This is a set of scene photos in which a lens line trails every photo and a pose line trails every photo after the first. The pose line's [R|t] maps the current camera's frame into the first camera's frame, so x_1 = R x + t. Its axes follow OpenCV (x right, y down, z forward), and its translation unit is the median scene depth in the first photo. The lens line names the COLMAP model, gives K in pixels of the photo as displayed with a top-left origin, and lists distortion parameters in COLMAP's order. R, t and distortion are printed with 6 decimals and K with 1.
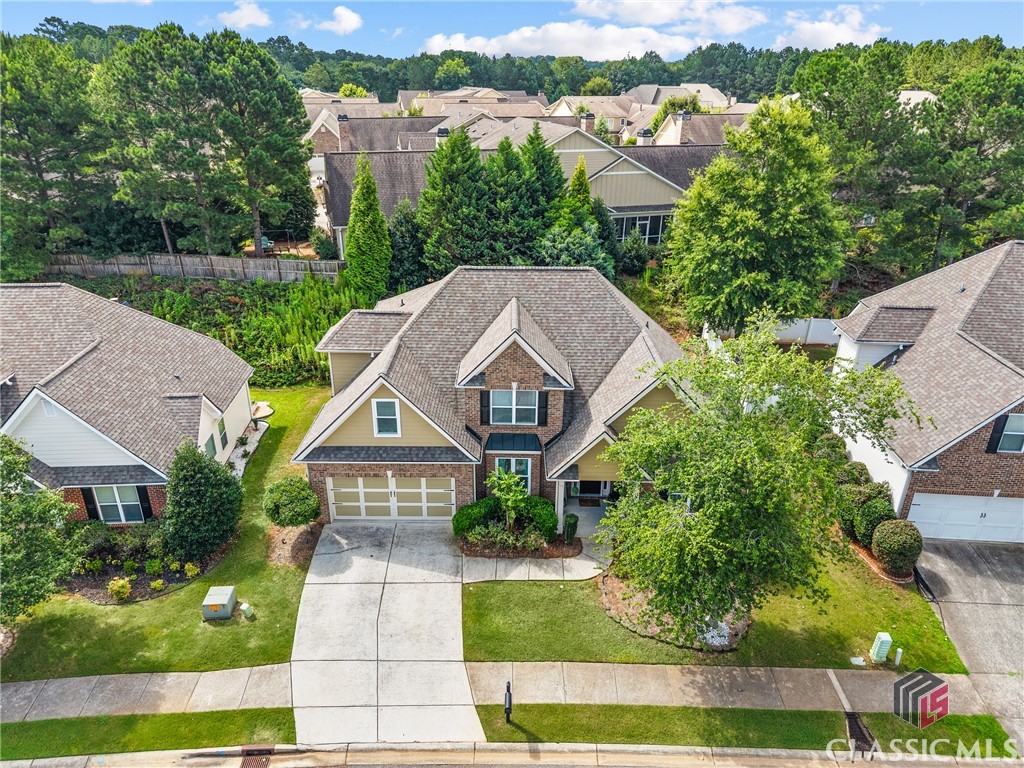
lens RADIAL K [[683.2, 0, 508.6], [0, 683.2, 387.3], [0, 0, 1]] dist [0.041478, -0.043258]
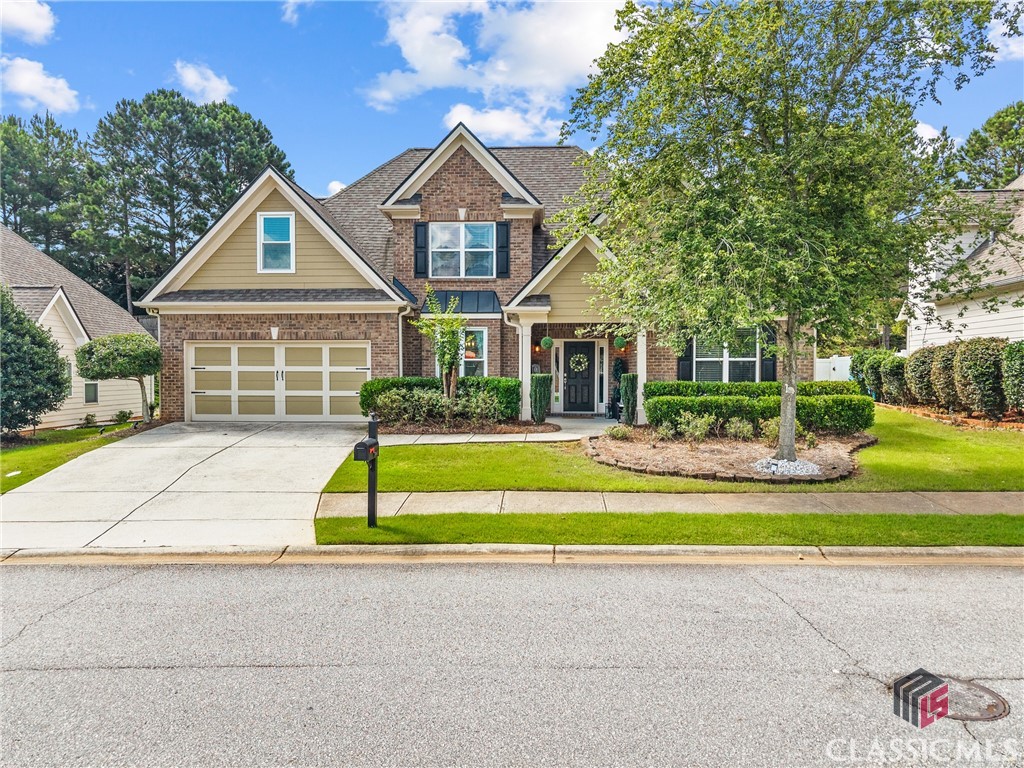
lens RADIAL K [[683.2, 0, 508.6], [0, 683.2, 387.3], [0, 0, 1]] dist [0.041478, -0.043258]
pose [[0.998923, -0.003749, -0.046253, 0.088113], [-0.014173, 0.924455, -0.381027, 0.430543], [0.044187, 0.381272, 0.923406, 0.401934]]
